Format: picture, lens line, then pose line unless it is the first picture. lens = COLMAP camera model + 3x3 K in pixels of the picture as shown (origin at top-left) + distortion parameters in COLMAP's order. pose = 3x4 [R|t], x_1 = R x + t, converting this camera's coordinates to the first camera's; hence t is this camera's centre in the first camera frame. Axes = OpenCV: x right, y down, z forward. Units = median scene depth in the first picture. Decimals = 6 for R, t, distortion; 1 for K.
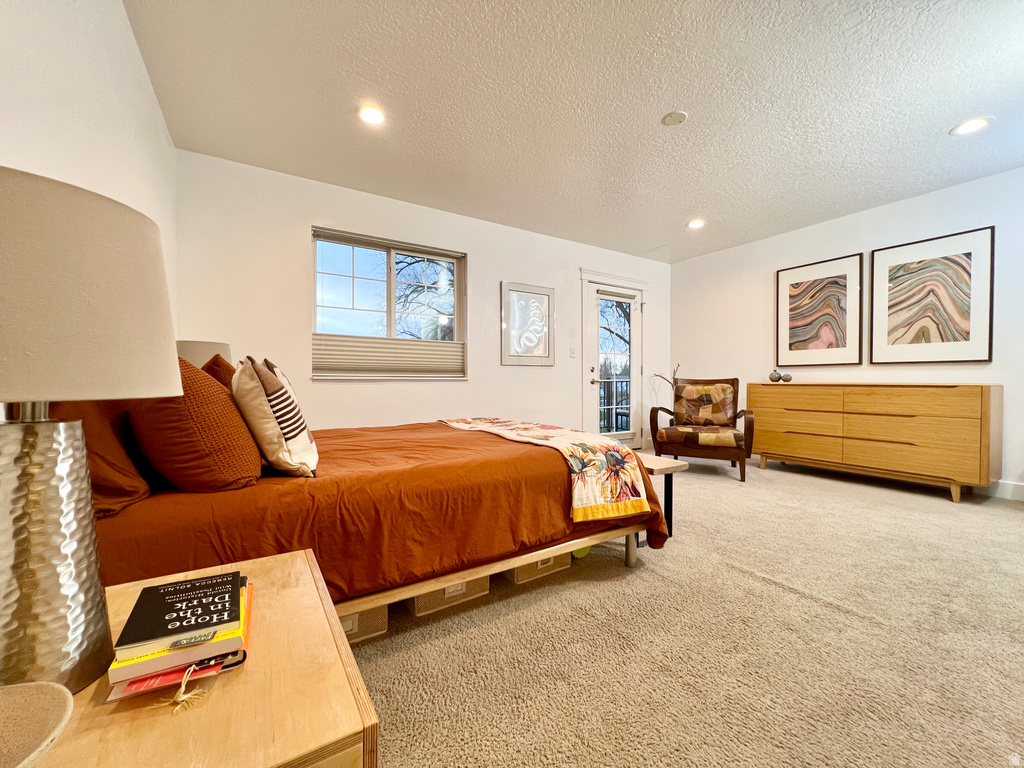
lens RADIAL K [[406.2, 0, 515.9], [0, 406.2, 386.5], [0, 0, 1]] dist [-0.001832, -0.000002]
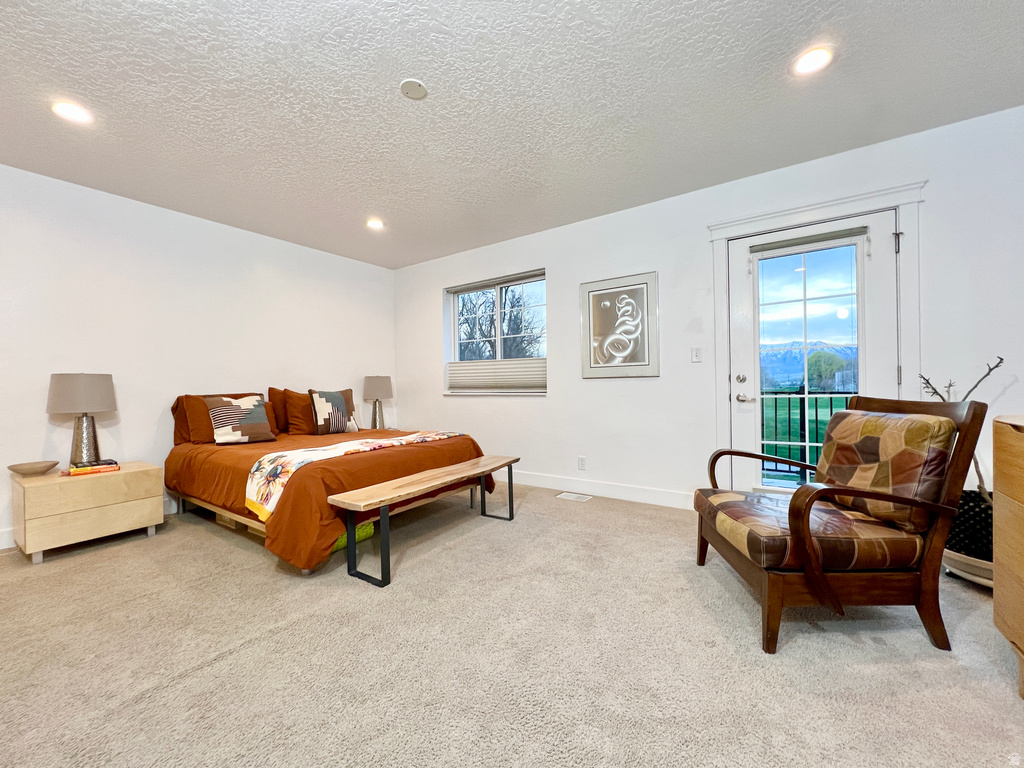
lens RADIAL K [[406.2, 0, 514.0], [0, 406.2, 385.2], [0, 0, 1]] dist [-0.001832, -0.000002]
pose [[0.392168, -0.007229, -0.919865, 0.706595], [0.000378, 0.999970, -0.007698, -0.031106], [0.919894, 0.002671, 0.392159, 0.501563]]
